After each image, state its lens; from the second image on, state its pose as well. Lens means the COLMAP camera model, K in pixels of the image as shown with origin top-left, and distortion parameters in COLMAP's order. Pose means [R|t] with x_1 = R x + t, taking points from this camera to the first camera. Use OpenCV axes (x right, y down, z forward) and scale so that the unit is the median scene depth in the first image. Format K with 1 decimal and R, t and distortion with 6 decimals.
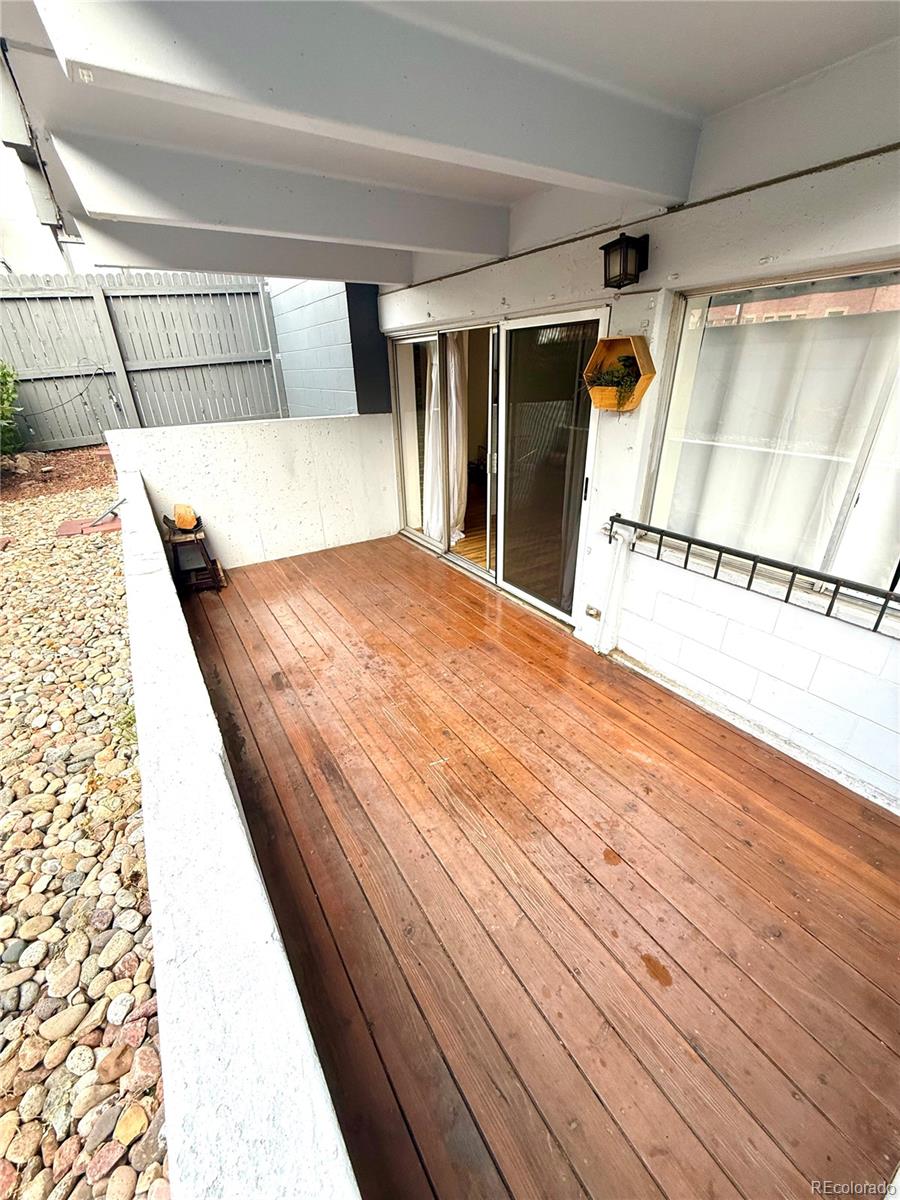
lens RADIAL K [[474.7, 0, 455.9], [0, 474.7, 599.6], [0, 0, 1]] dist [-0.002715, 0.000823]
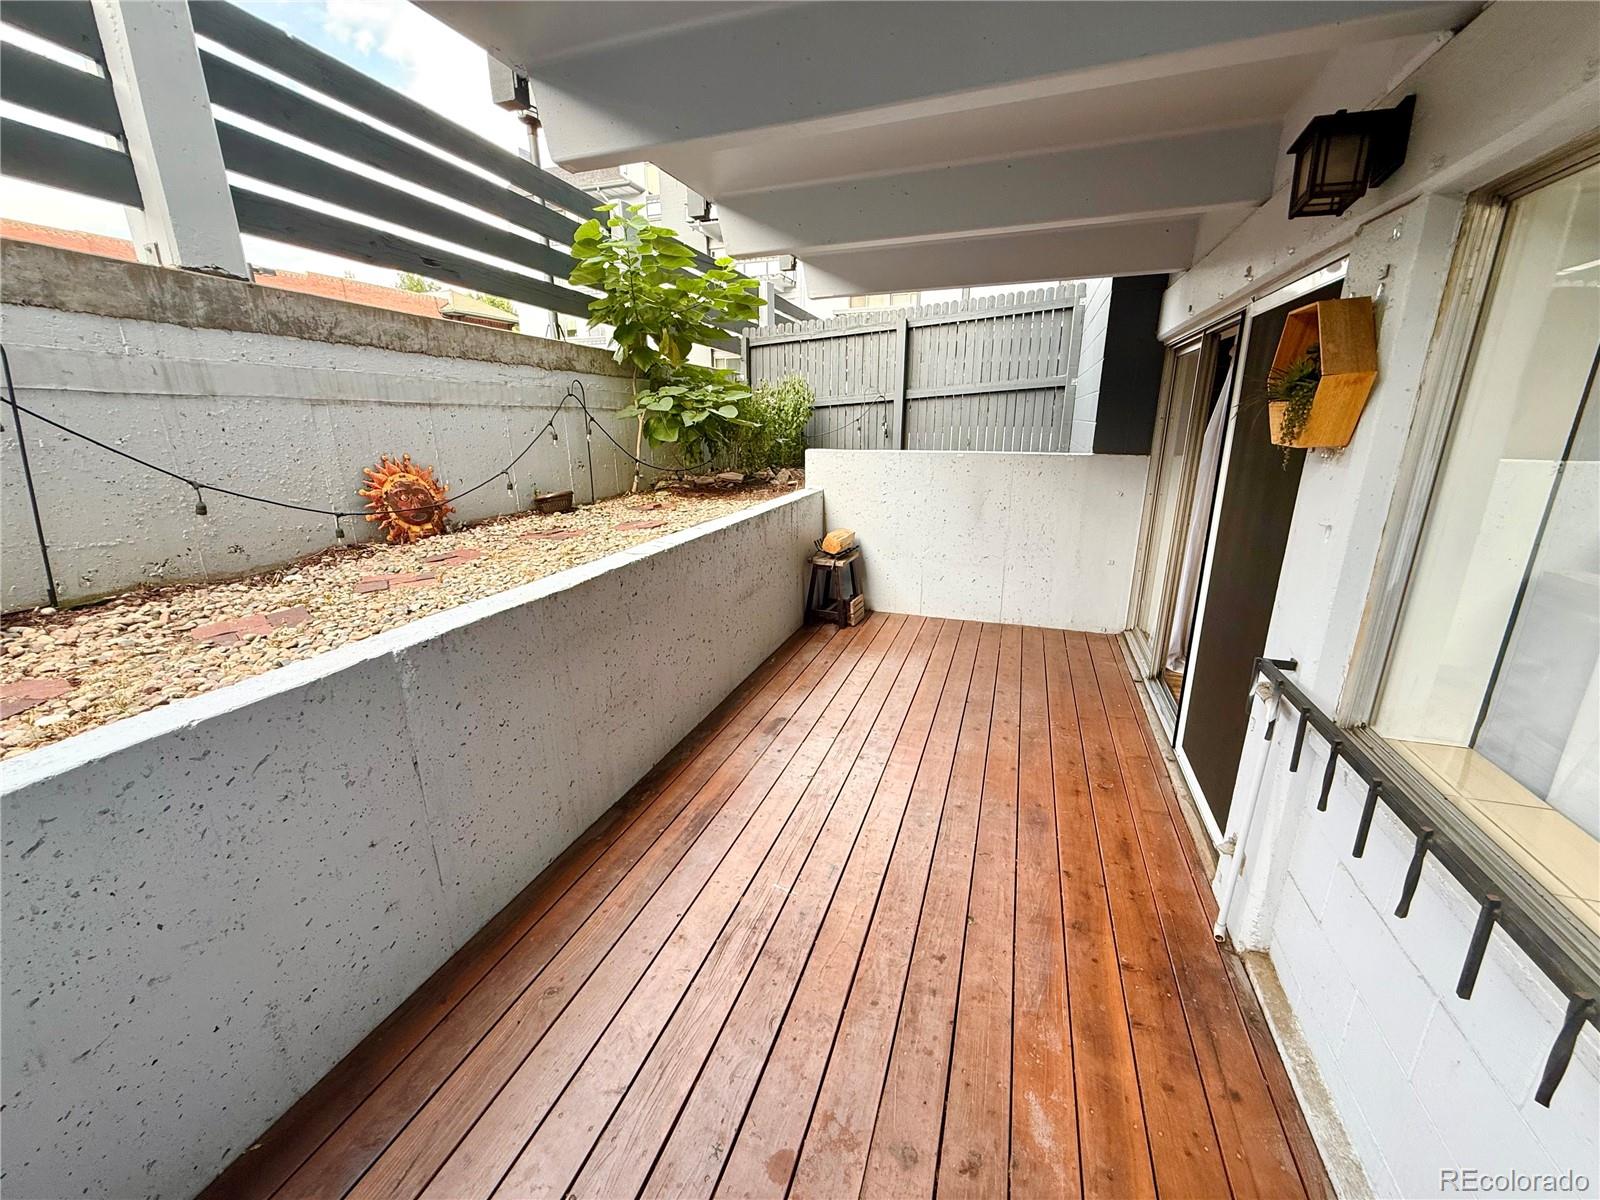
lens RADIAL K [[632.9, 0, 799.2], [0, 632.9, 602.5], [0, 0, 1]] dist [-0.002715, 0.000823]
pose [[0.613536, 0.238659, -0.752739, 0.388037], [-0.350942, 0.936334, 0.010826, -0.054956], [0.707399, 0.257526, 0.658230, 0.176130]]
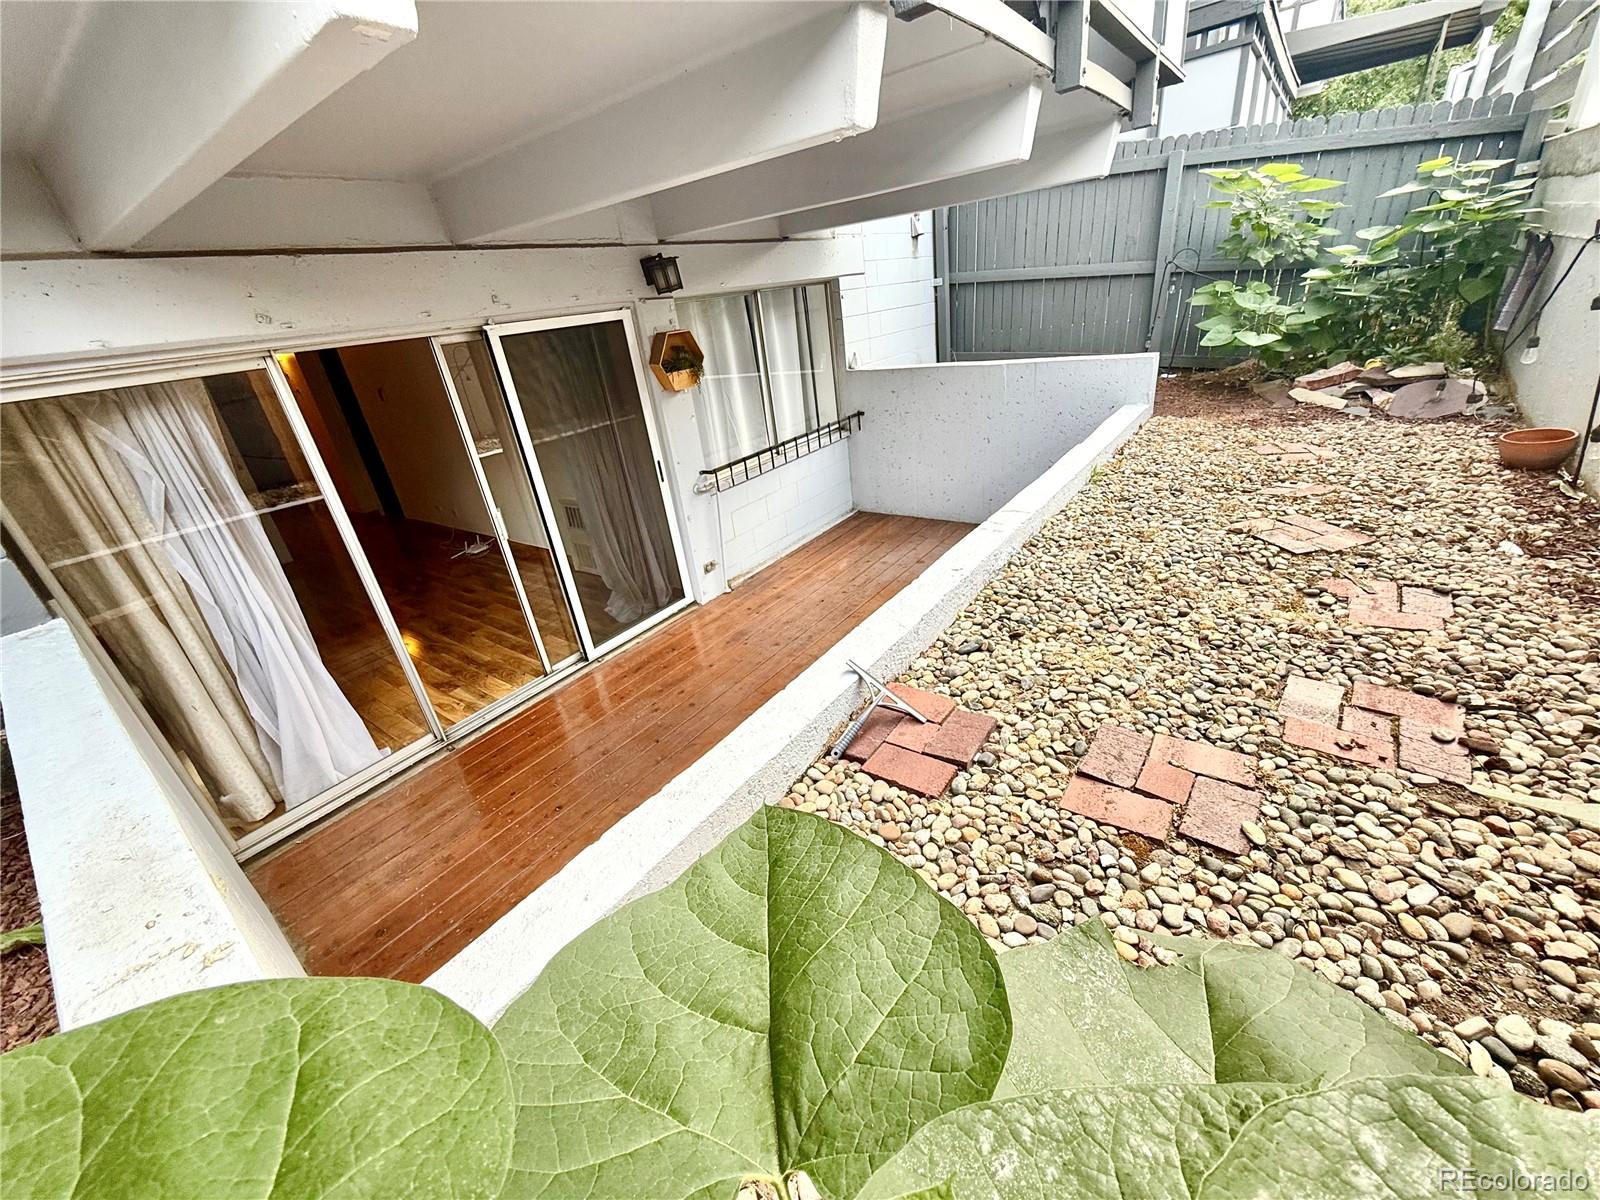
lens RADIAL K [[632.9, 0, 809.7], [0, 632.9, 591.6], [0, 0, 1]] dist [-0.002715, 0.000823]
pose [[-0.358756, -0.344035, 0.867718, -0.968269], [0.506159, 0.709362, 0.490520, -0.475366], [-0.784281, 0.615180, -0.080352, 0.859463]]
